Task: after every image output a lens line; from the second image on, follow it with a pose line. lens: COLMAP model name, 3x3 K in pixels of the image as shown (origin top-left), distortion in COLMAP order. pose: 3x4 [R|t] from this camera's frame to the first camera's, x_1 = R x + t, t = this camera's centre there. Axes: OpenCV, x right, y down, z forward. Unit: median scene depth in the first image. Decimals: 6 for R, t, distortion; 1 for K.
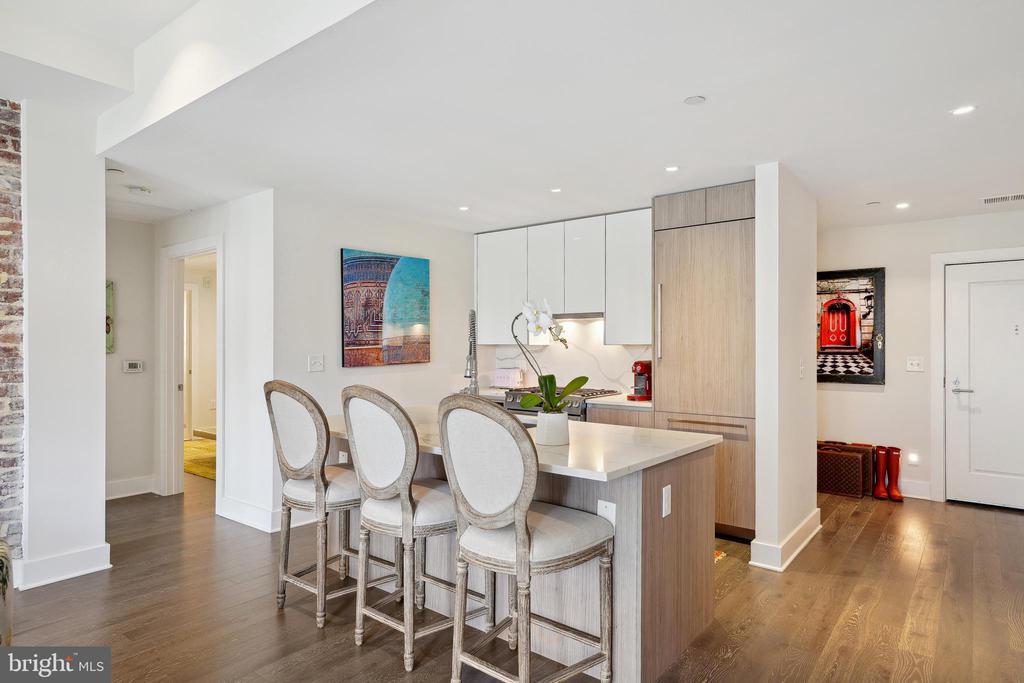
lens RADIAL K [[581.4, 0, 520.6], [0, 581.4, 346.4], [0, 0, 1]] dist [0.007180, 0.006725]
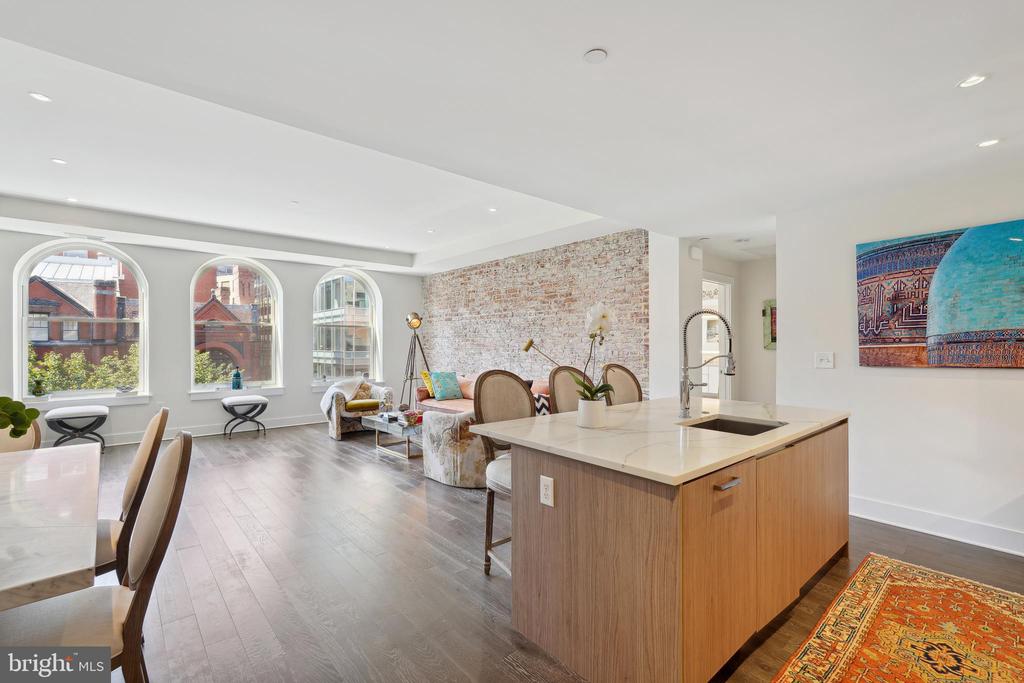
lens RADIAL K [[453.5, 0, 509.8], [0, 453.5, 343.6], [0, 0, 1]] dist [-0.000961, 0.004313]
pose [[-0.186728, -0.002637, -0.982408, 0.521307], [-0.004713, 0.999987, -0.001788, 0.002239], [0.982400, 0.004296, -0.186738, 0.534874]]
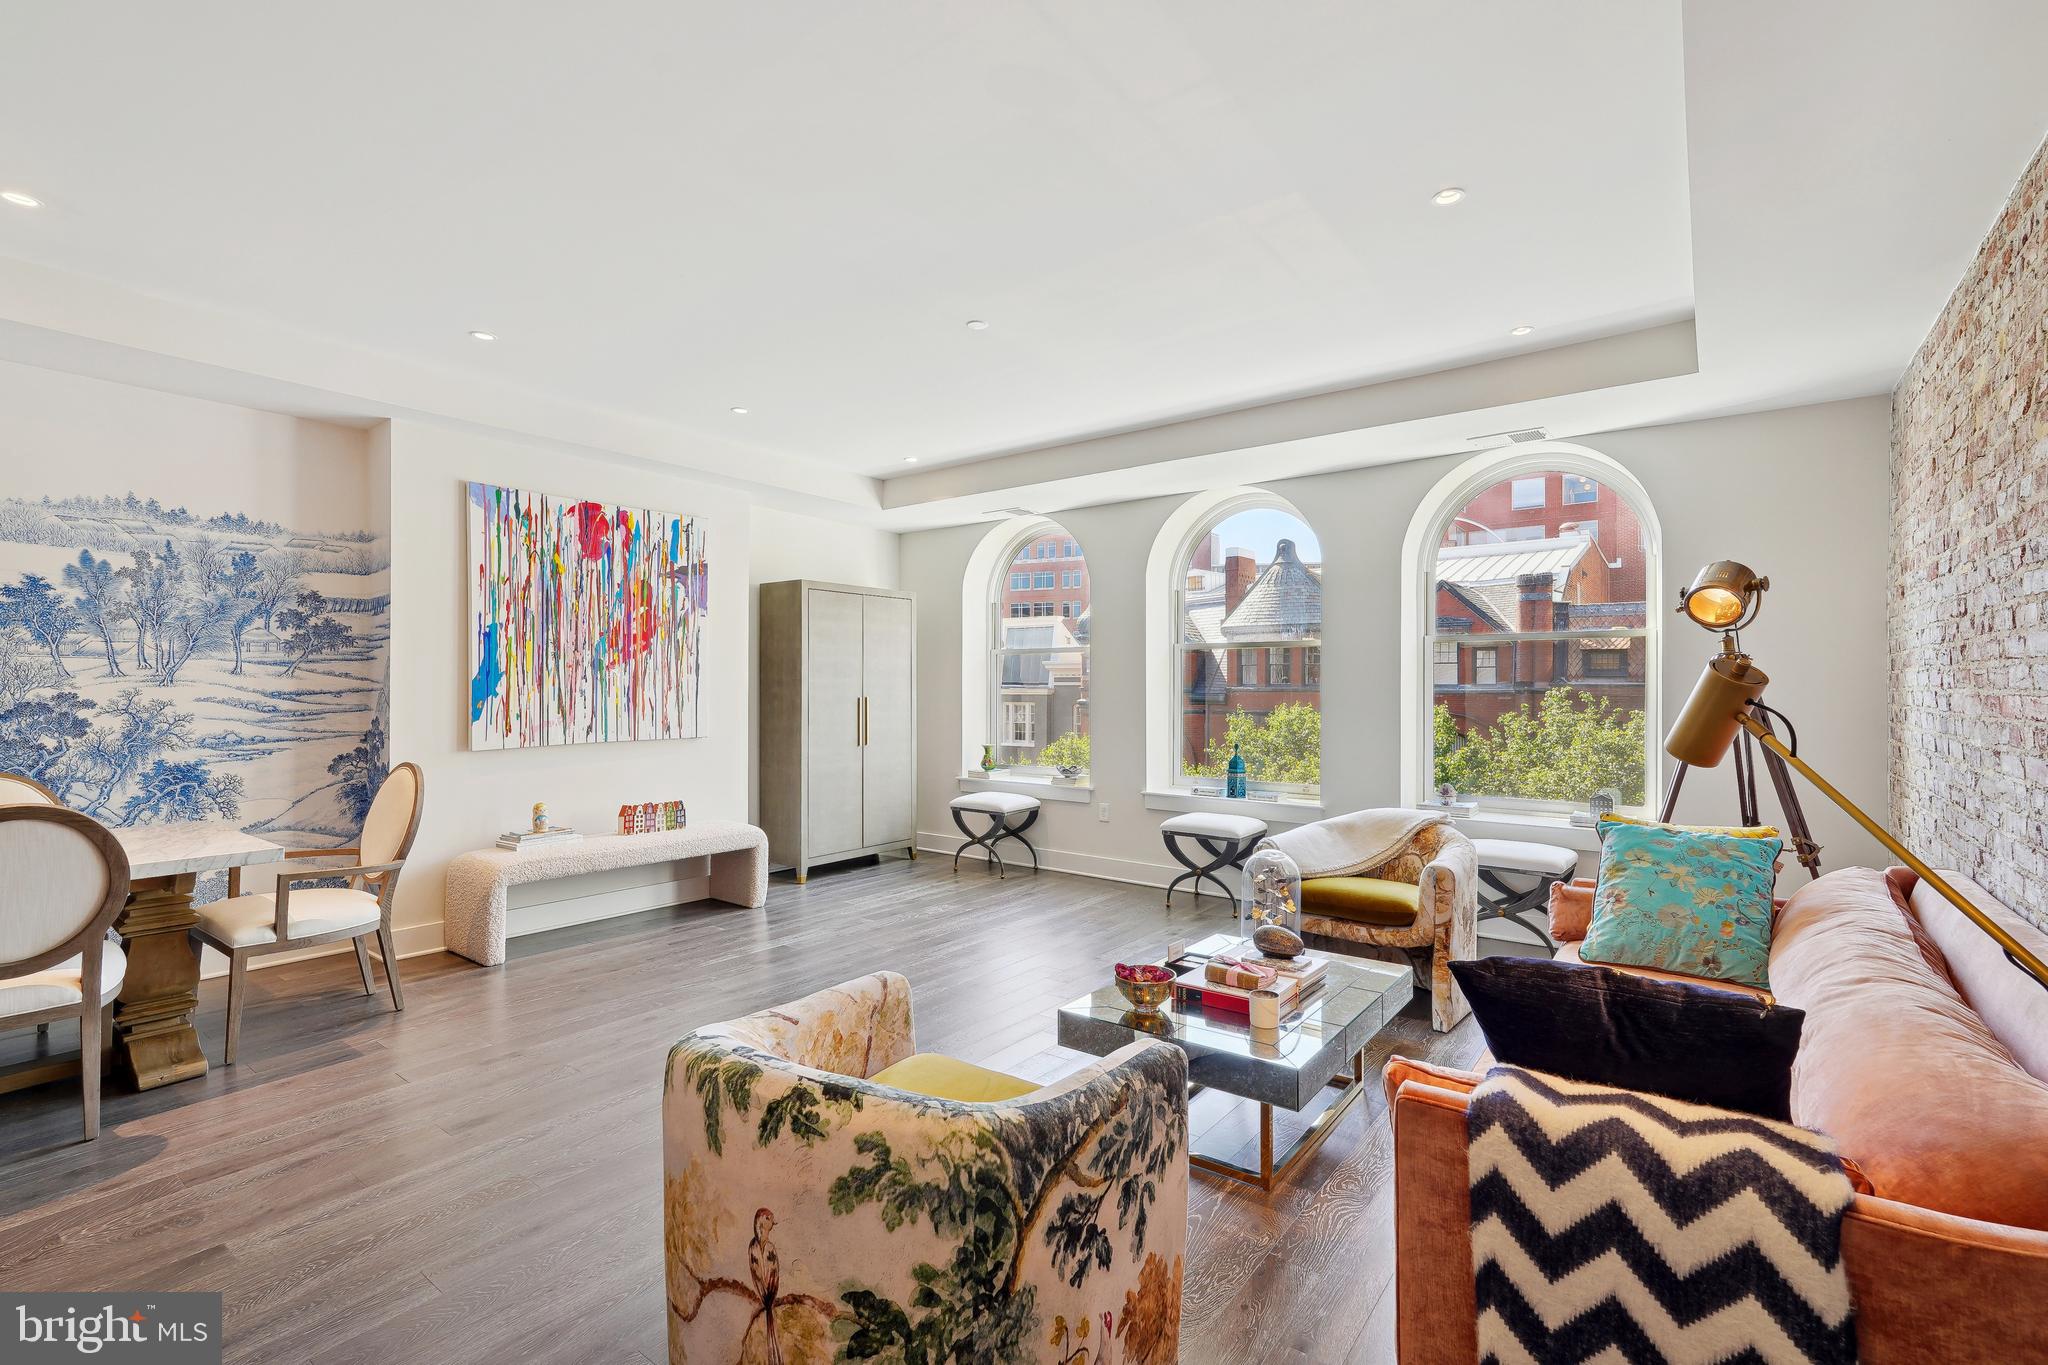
lens RADIAL K [[907.1, 0, 1013.8], [0, 907.1, 680.2], [0, 0, 1]] dist [-0.000961, 0.004313]
pose [[-0.999914, -0.005703, -0.011849, -0.439923], [-0.005648, 0.999973, -0.004669, -0.003213], [0.011876, -0.004602, -0.999919, 0.652326]]
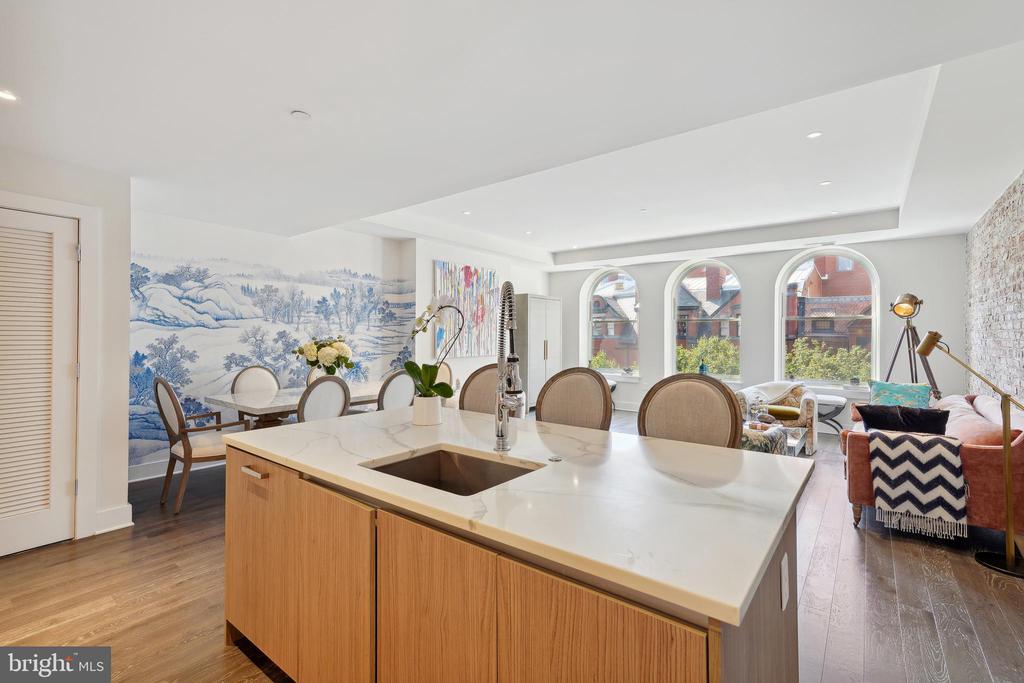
lens RADIAL K [[453.5, 0, 509.1], [0, 453.5, 331.9], [0, 0, 1]] dist [-0.000961, 0.004313]
pose [[-0.999942, -0.010598, 0.002087, -0.076604], [-0.010610, 0.999927, -0.005703, -0.001810], [-0.002027, -0.005725, -0.999982, 1.006789]]
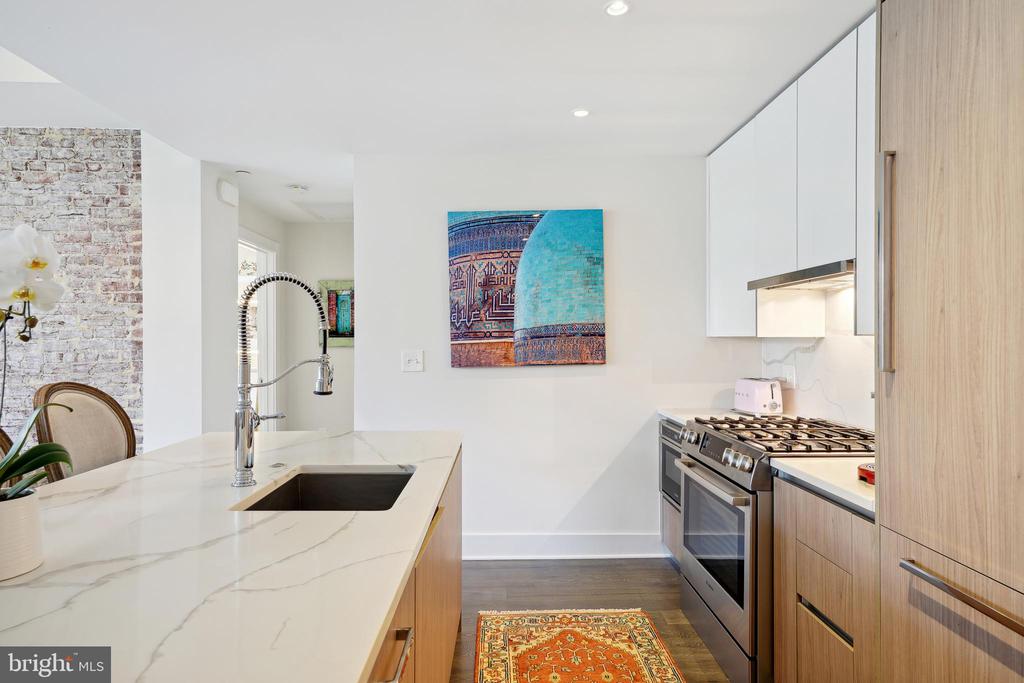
lens RADIAL K [[581.4, 0, 512.7], [0, 581.4, 340.7], [0, 0, 1]] dist [0.007180, 0.006725]
pose [[0.637238, -0.002968, -0.770661, 0.317643], [0.000089, 0.999993, -0.003777, 0.003536], [0.770667, 0.002338, 0.637234, 0.543156]]
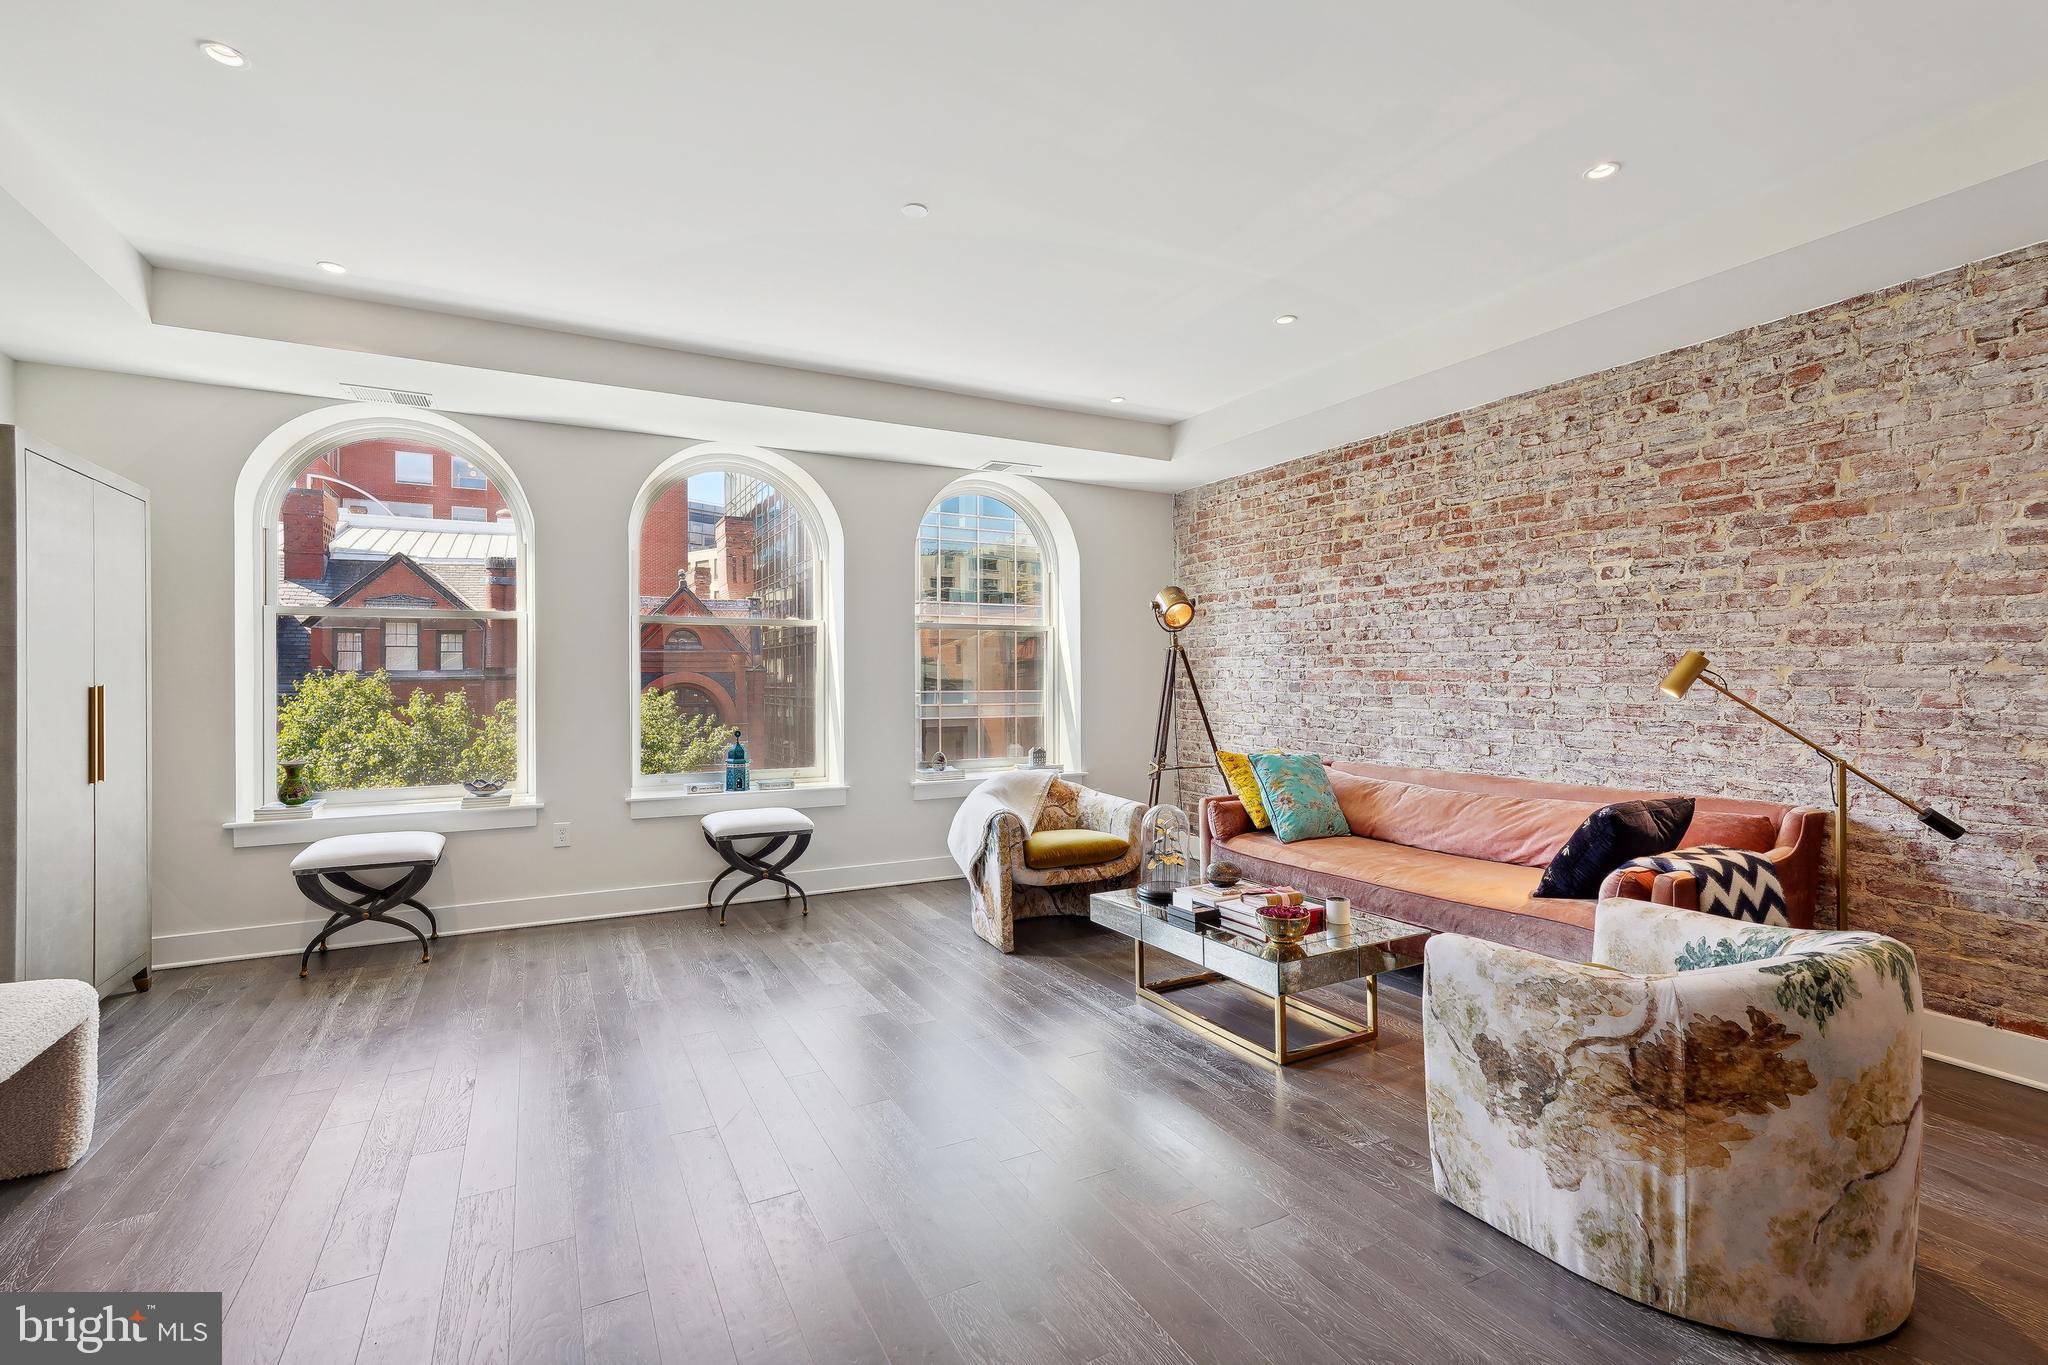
lens RADIAL K [[907.1, 0, 1021.1], [0, 907.1, 682.8], [0, 0, 1]] dist [-0.000961, 0.004313]
pose [[-0.398752, 0.005683, -0.917041, 0.142241], [-0.002850, 0.999968, 0.007436, 0.007327], [0.917055, 0.005579, -0.398723, 0.172990]]
